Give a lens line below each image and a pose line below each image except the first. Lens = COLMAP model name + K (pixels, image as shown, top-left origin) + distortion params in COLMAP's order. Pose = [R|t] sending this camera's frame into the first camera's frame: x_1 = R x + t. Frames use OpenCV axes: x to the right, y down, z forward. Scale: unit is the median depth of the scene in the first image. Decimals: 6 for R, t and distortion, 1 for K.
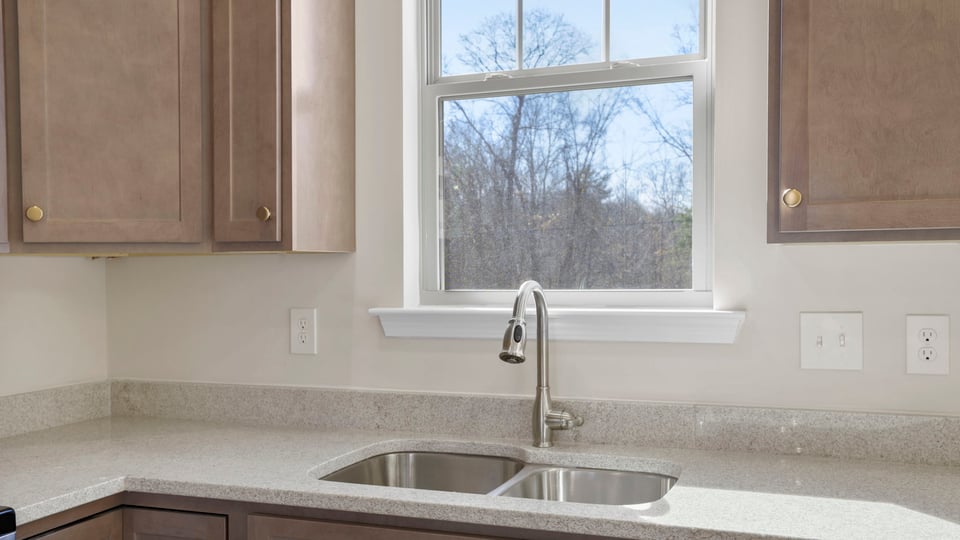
lens RADIAL K [[925.2, 0, 475.6], [0, 925.2, 272.6], [0, 0, 1]] dist [0.059480, 0.000000]
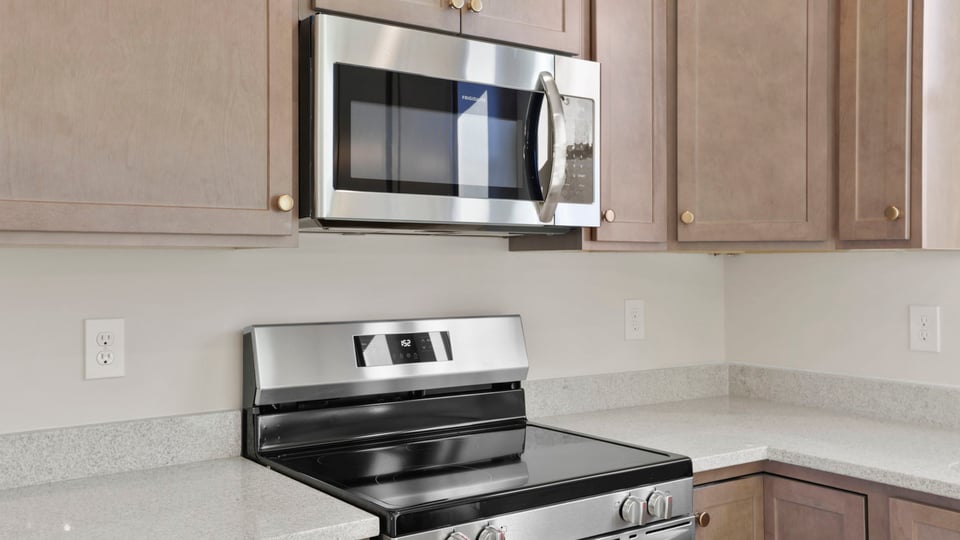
lens RADIAL K [[916.5, 0, 479.0], [0, 916.5, 249.0], [0, 0, 1]] dist [0.064232, 0.000000]
pose [[0.841706, -0.000242, -0.539935, -0.054919], [-0.012512, 0.999723, -0.019953, 0.003812], [0.539790, 0.023550, 0.841470, -0.126972]]
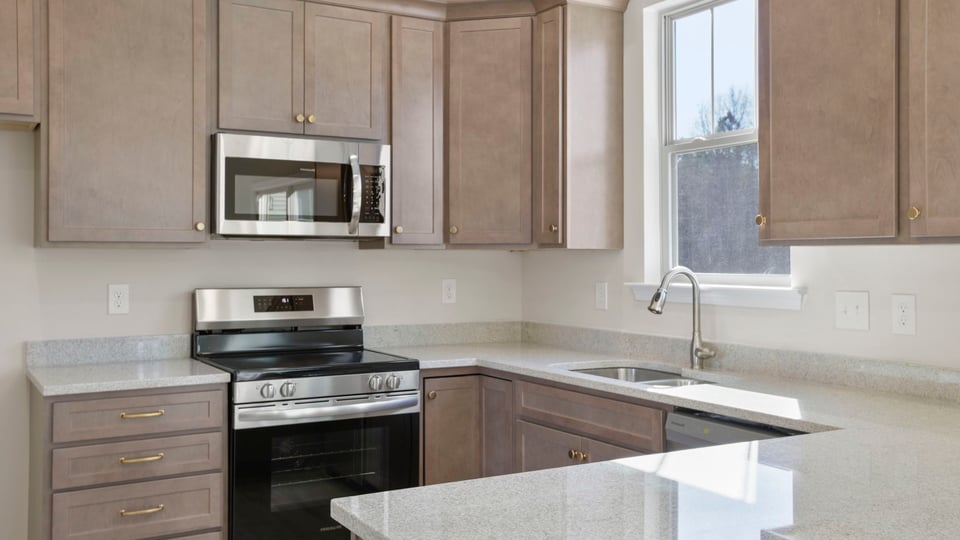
lens RADIAL K [[916.5, 0, 469.7], [0, 916.5, 237.7], [0, 0, 1]] dist [0.064232, 0.000000]
pose [[0.778062, -0.002574, -0.628182, 0.782707], [-0.014829, 0.999638, -0.022463, -0.001276], [0.628013, 0.026793, 0.777742, -0.520223]]
